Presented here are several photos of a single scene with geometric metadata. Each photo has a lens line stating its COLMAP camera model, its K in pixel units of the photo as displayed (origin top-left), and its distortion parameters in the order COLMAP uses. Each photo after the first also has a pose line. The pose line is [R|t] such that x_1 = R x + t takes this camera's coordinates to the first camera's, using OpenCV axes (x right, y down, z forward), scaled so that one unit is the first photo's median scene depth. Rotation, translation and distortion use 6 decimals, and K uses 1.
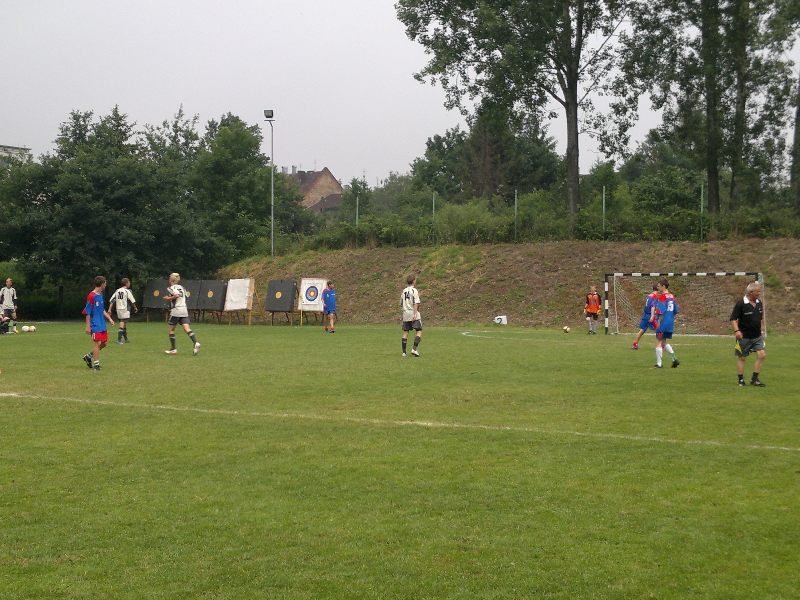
lens RADIAL K [[687.1, 0, 403.1], [0, 687.1, 300.0], [0, 0, 1]] dist [0.073311, -0.121019]
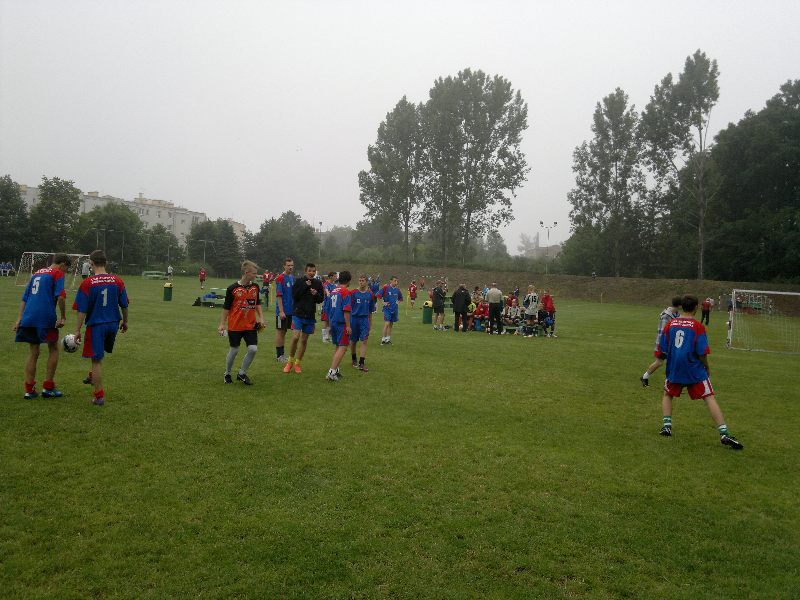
lens RADIAL K [[687.1, 0, 395.8], [0, 687.1, 294.7], [0, 0, 1]] dist [0.073311, -0.121019]
pose [[0.974911, 0.046925, 0.217592, -0.554324], [-0.049650, 0.998742, 0.007071, 0.041331], [-0.216986, -0.017697, 0.976014, -2.402418]]
